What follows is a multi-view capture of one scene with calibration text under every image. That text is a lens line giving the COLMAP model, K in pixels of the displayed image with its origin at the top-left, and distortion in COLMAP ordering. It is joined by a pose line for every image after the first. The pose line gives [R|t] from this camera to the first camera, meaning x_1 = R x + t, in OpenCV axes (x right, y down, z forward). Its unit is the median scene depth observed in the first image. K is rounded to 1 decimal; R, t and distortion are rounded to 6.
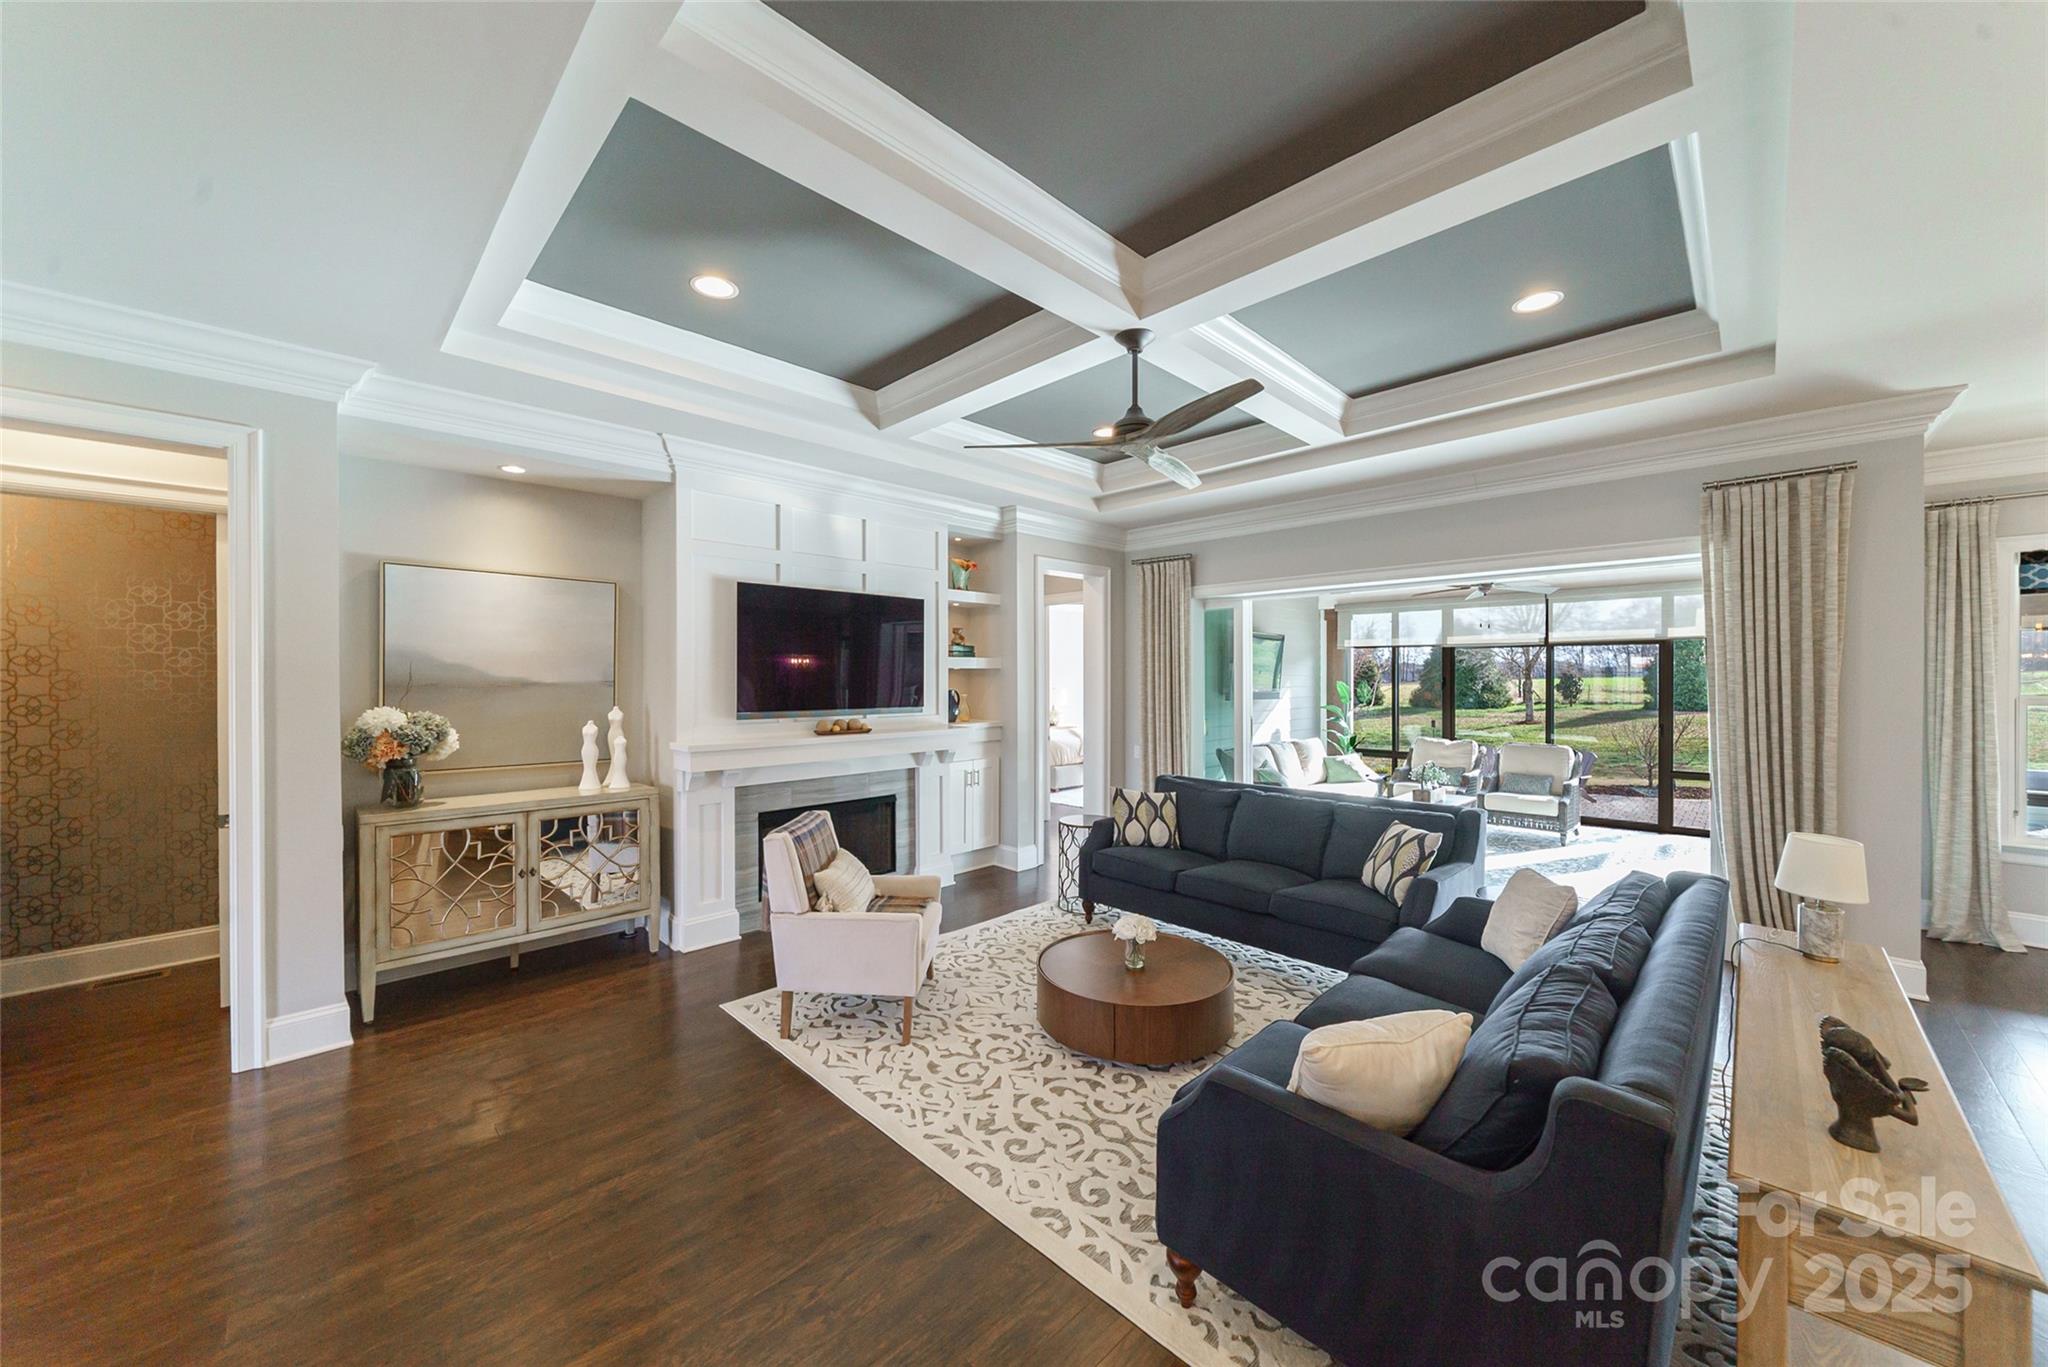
lens RADIAL K [[734.3, 0, 1064.8], [0, 734.3, 674.6], [0, 0, 1]] dist [-0.019570, 0.000928]
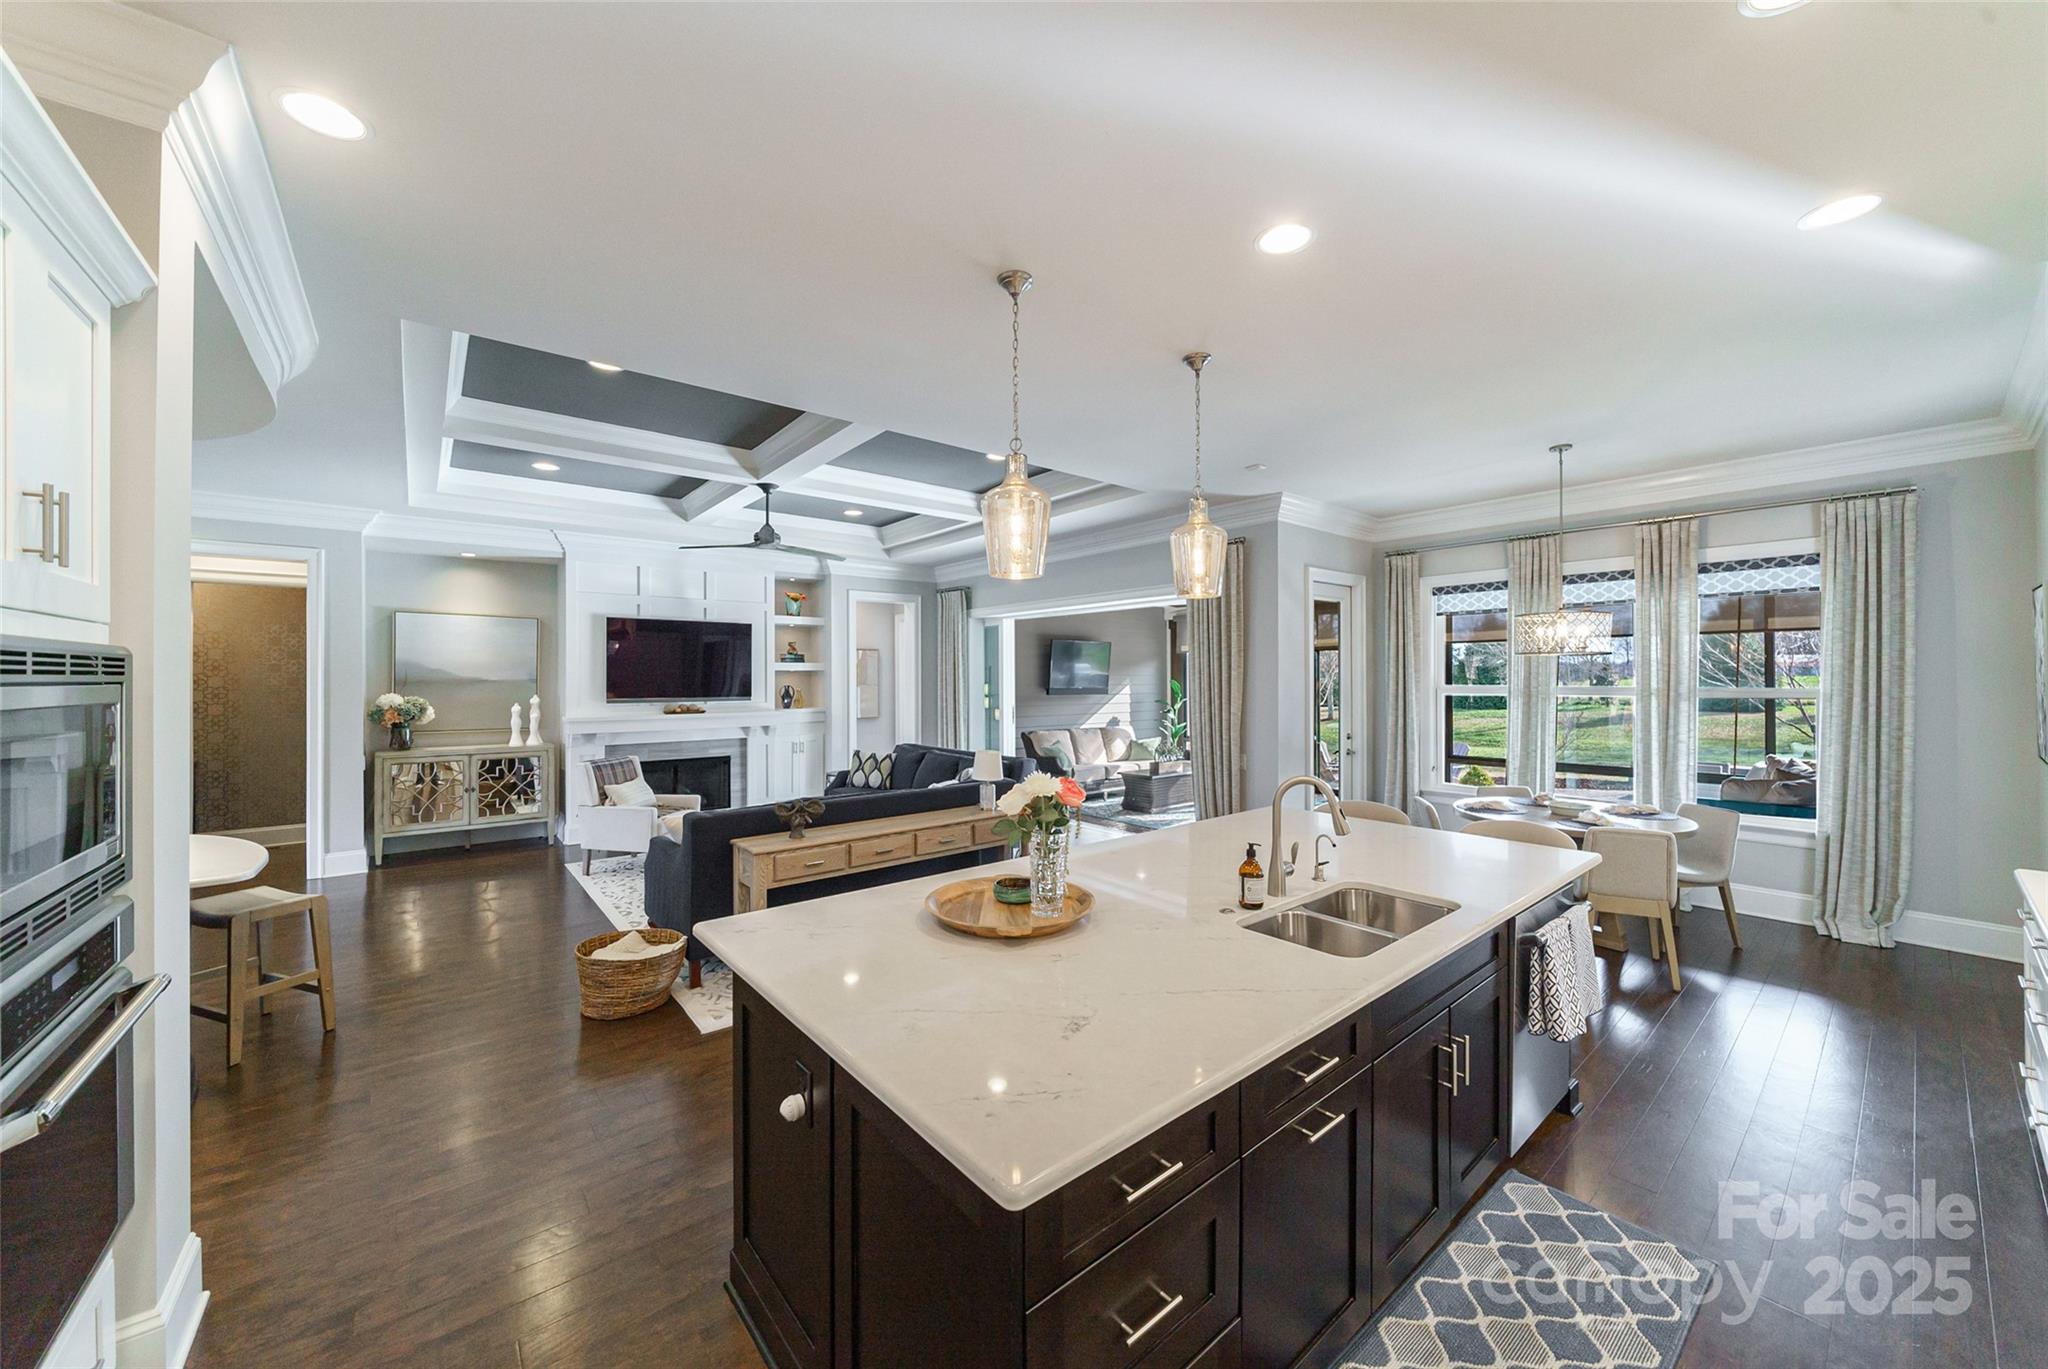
lens RADIAL K [[734.3, 0, 1071.3], [0, 734.3, 671.6], [0, 0, 1]] dist [-0.019570, 0.000928]
pose [[0.996784, -0.003408, -0.080066, 0.727694], [0.003022, 0.999983, -0.004936, 0.003281], [0.080081, 0.004678, 0.996777, -0.536108]]
